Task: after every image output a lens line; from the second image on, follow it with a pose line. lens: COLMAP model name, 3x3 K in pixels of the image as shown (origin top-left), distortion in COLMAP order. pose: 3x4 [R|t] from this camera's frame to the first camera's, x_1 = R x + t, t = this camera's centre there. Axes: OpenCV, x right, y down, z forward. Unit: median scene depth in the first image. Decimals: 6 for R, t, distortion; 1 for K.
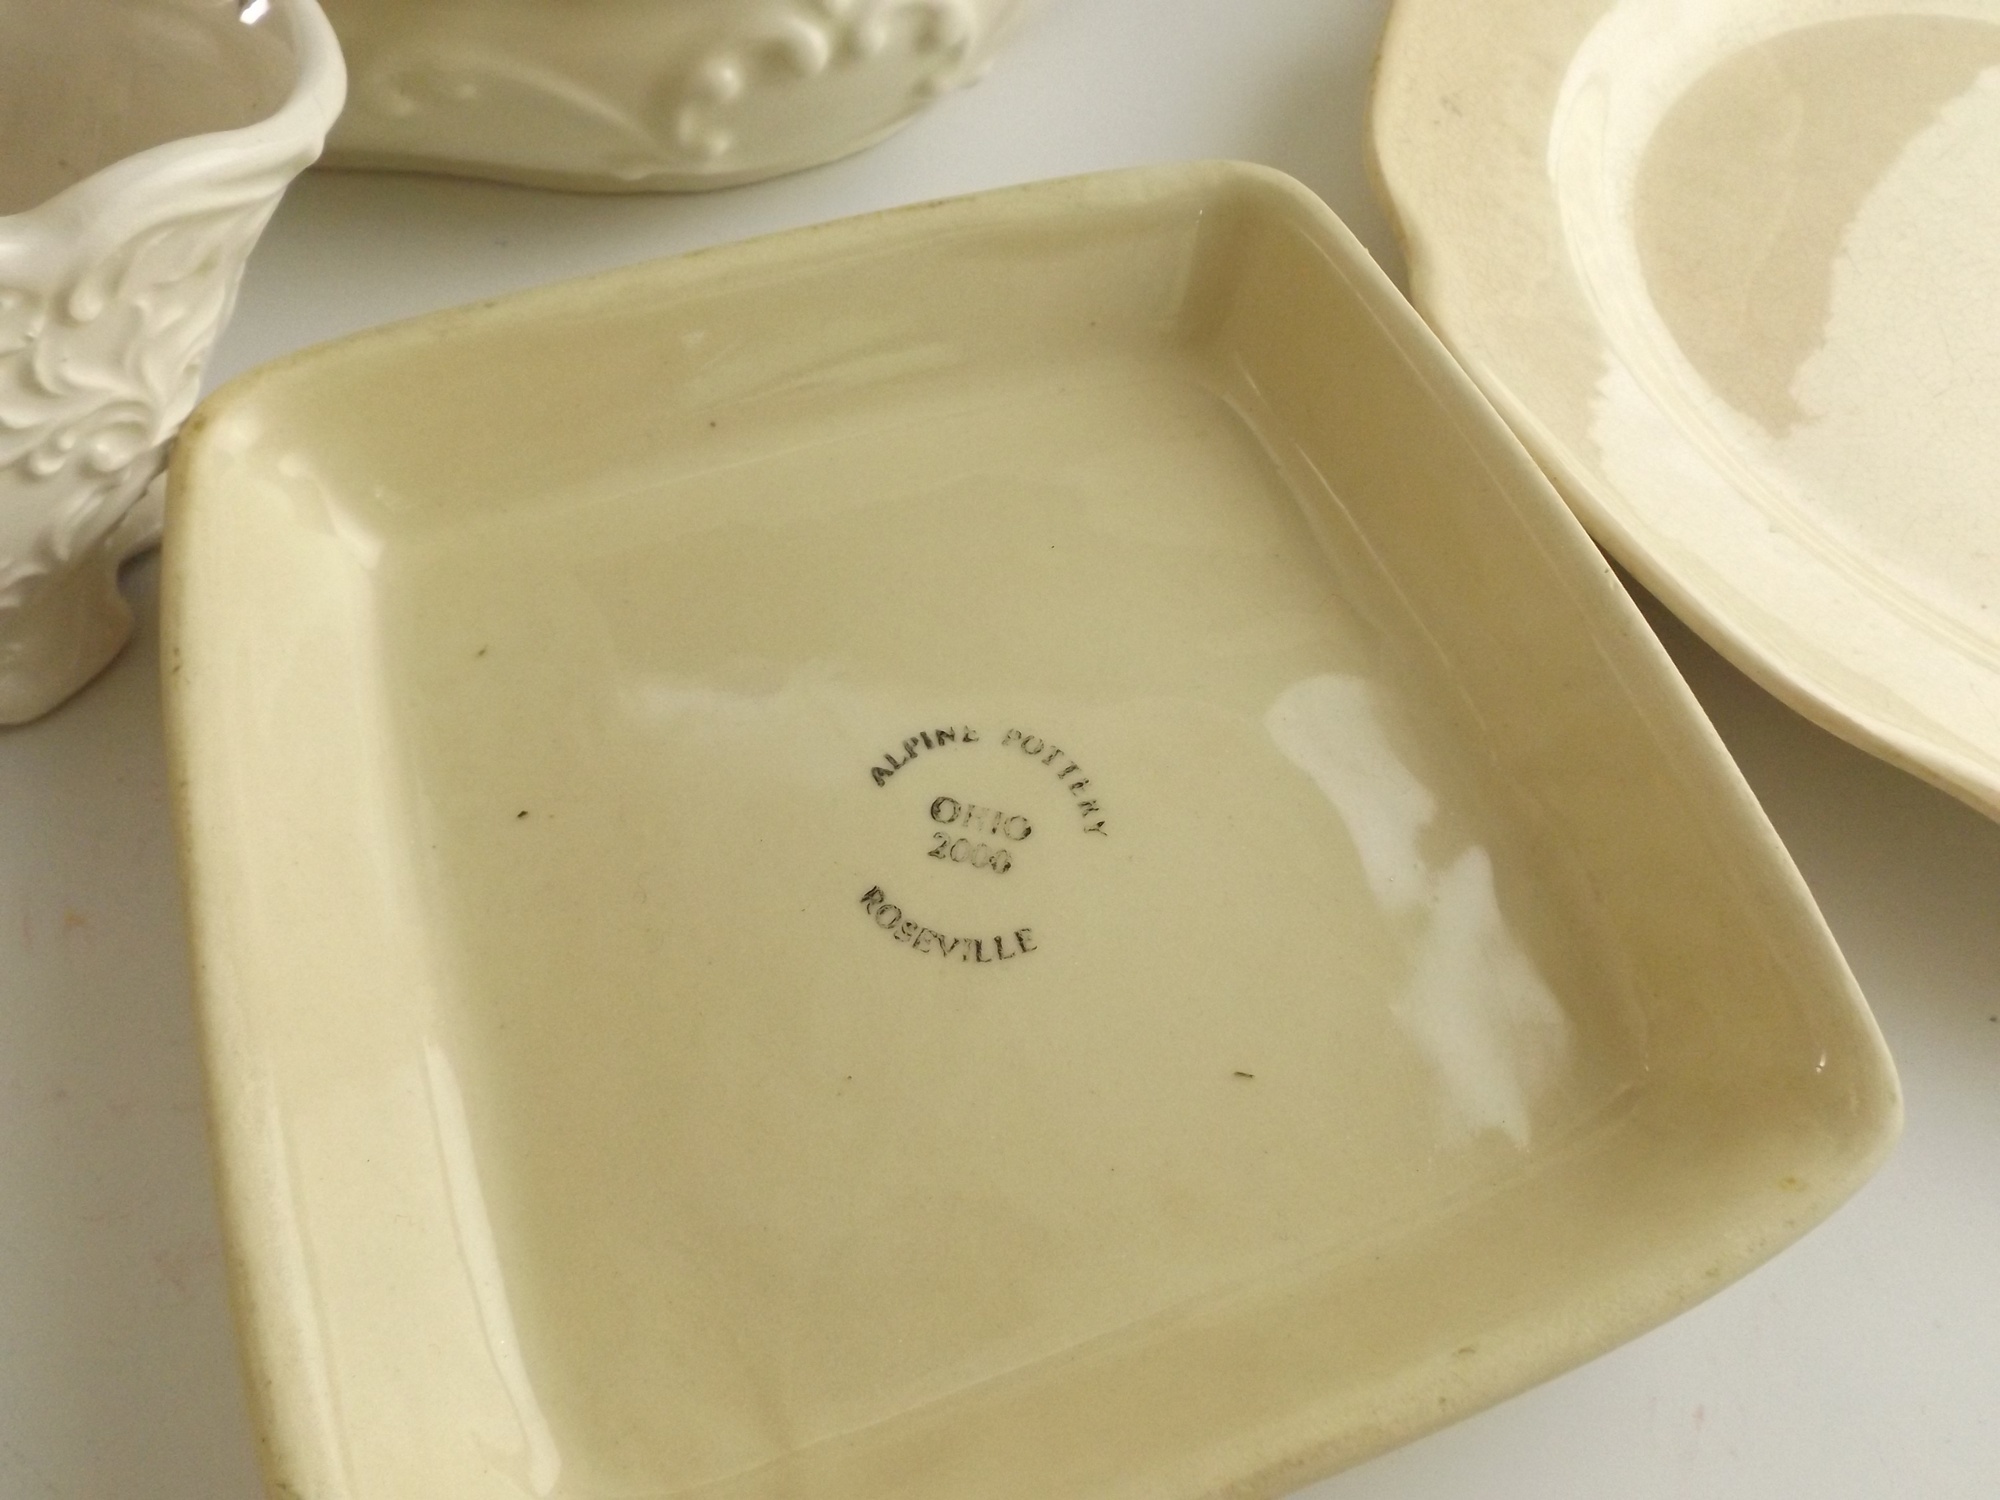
lens RADIAL K [[1456.7, 0, 977.5], [0, 1456.7, 746.0], [0, 0, 1]] dist [-0.007822, -0.007114]
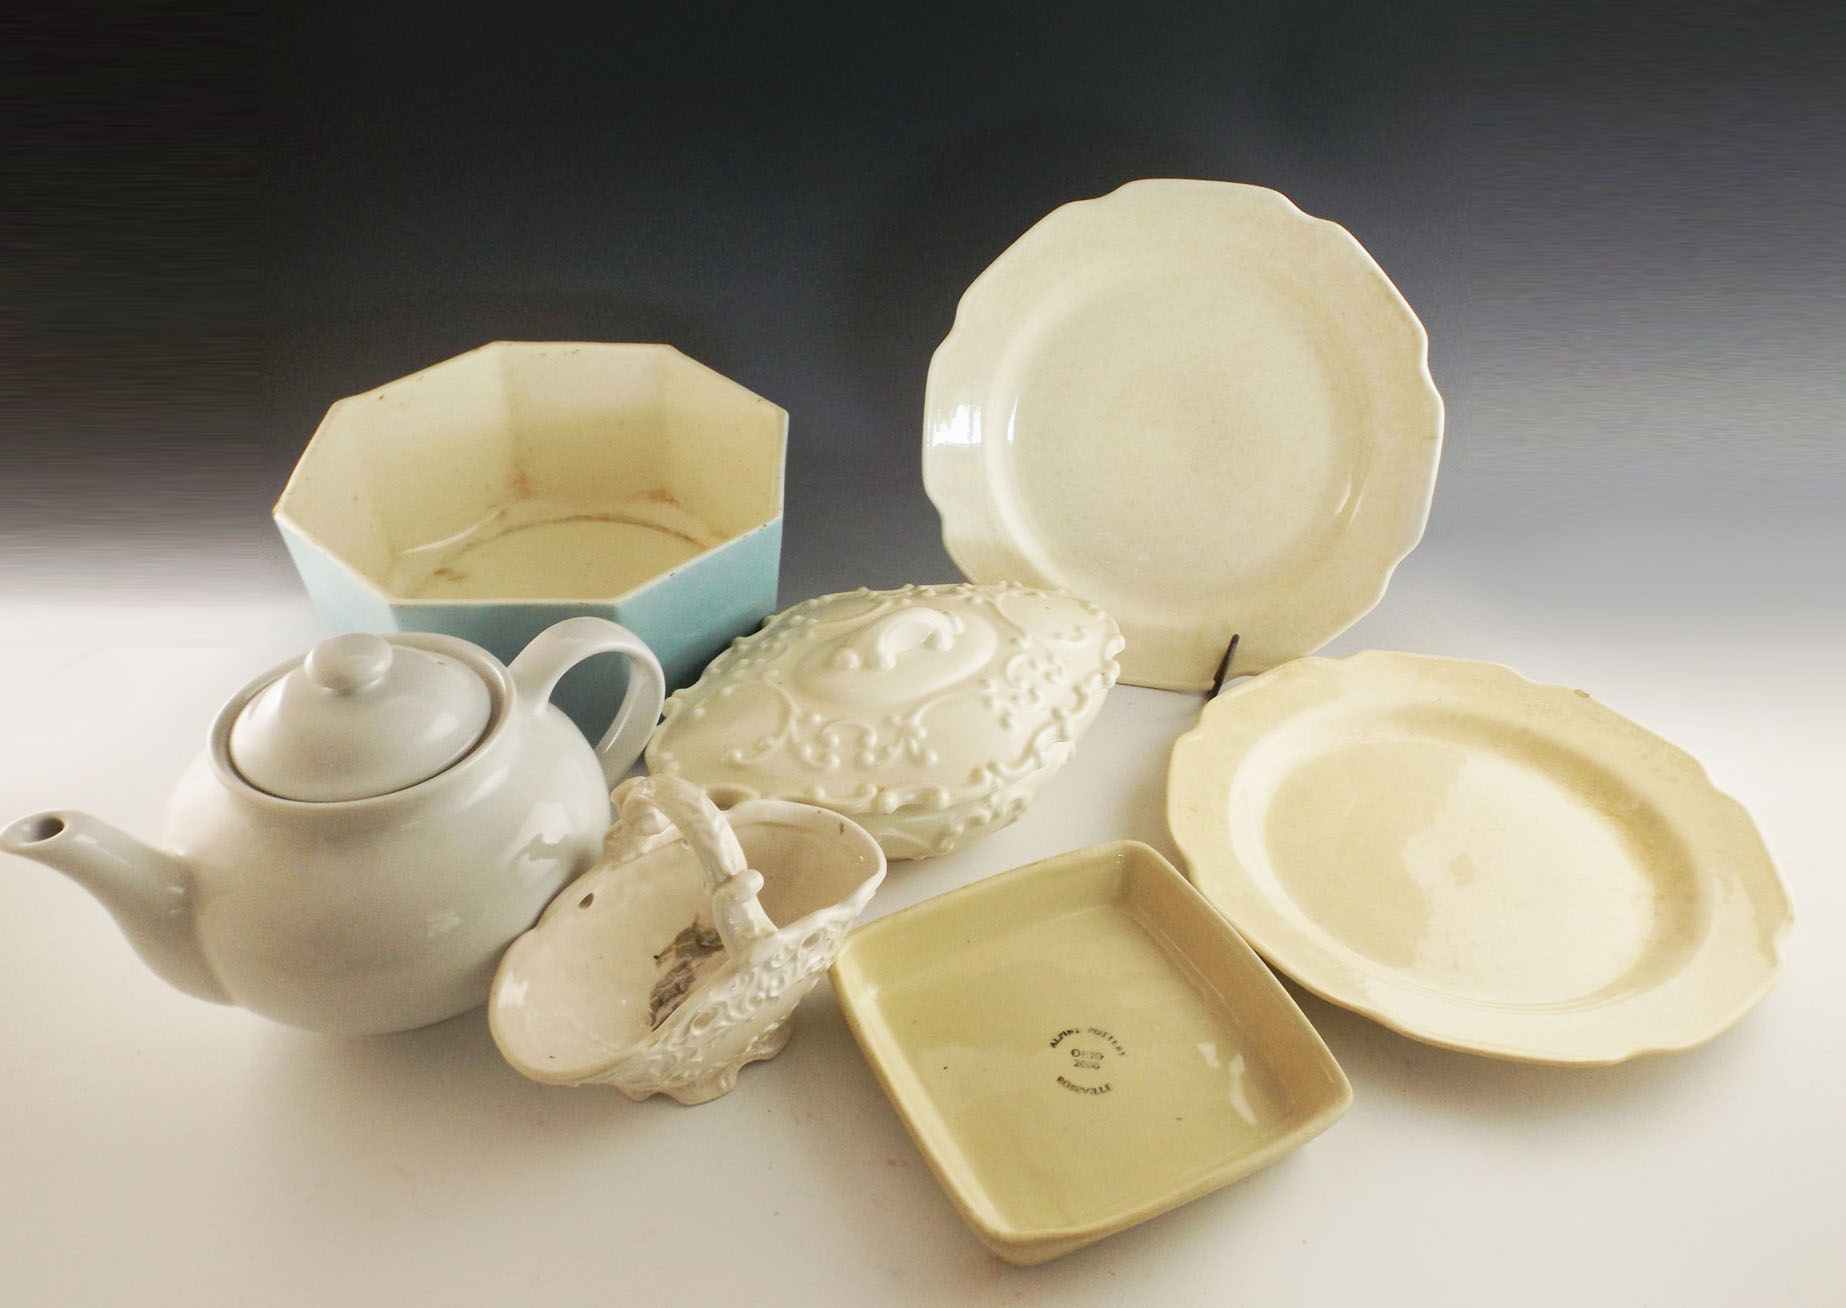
lens RADIAL K [[1456.4, 0, 923.0], [0, 1456.4, 654.0], [0, 0, 1]] dist [0.000734, -0.000395]
pose [[0.993398, -0.065906, 0.093902, -0.597644], [0.097235, 0.918072, -0.384303, 0.435529], [-0.060881, 0.390896, 0.918419, -2.275322]]
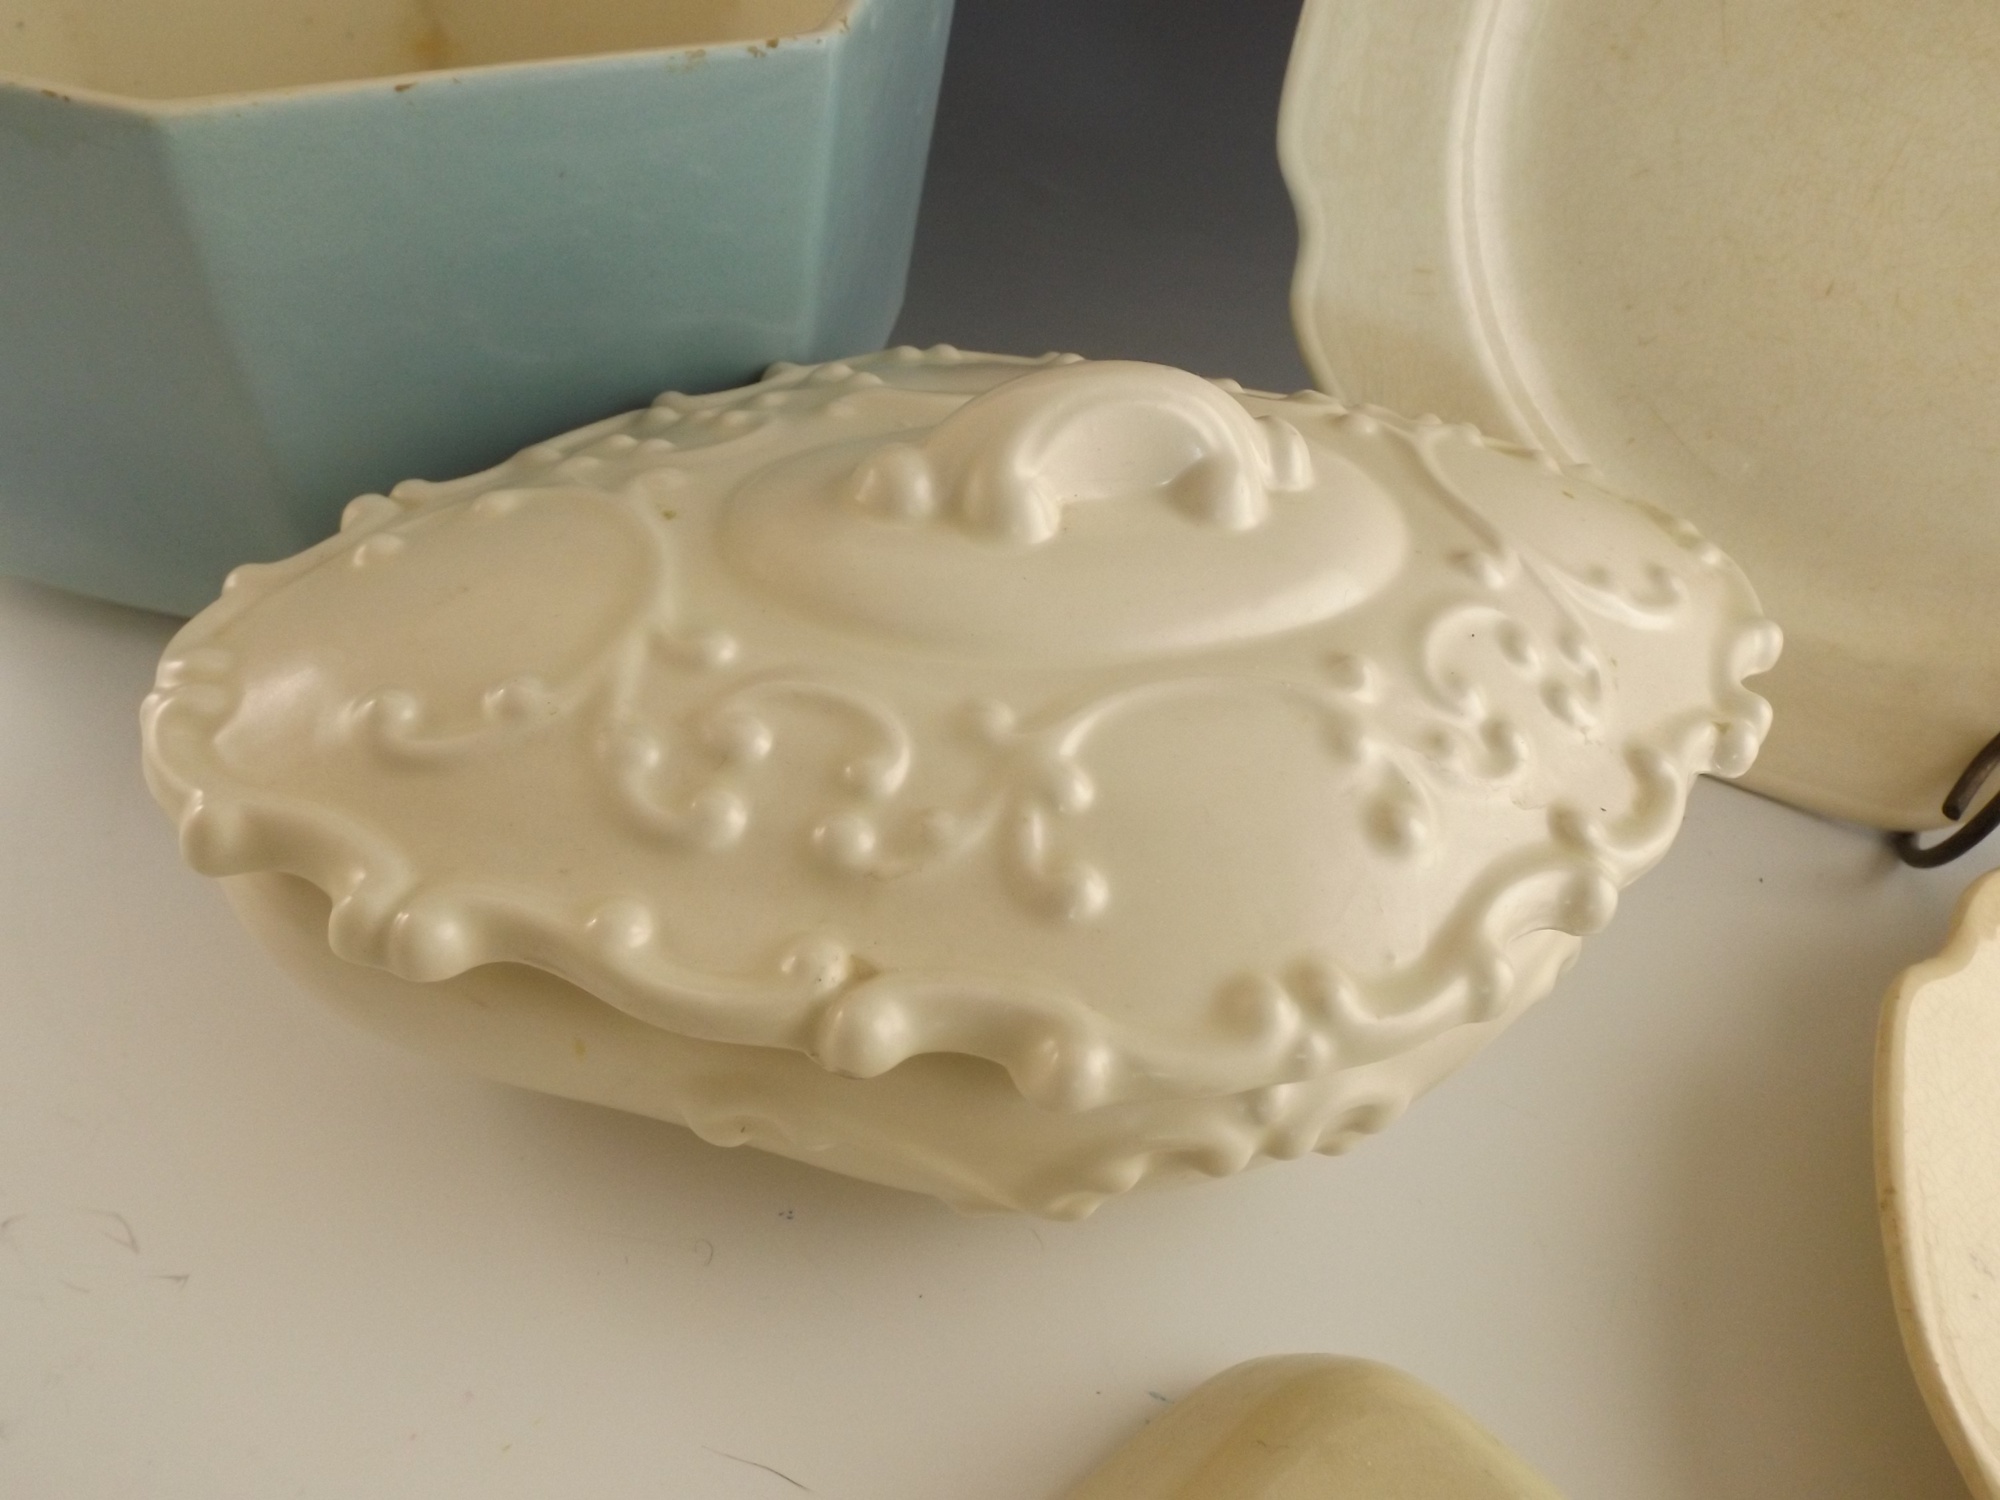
lens RADIAL K [[1456.7, 0, 977.5], [0, 1456.7, 746.0], [0, 0, 1]] dist [-0.007822, -0.007114]
pose [[0.985911, 0.159808, -0.049397, -0.297048], [-0.167260, 0.939035, -0.300395, -0.498147], [-0.001620, 0.304425, 0.952535, 0.180512]]
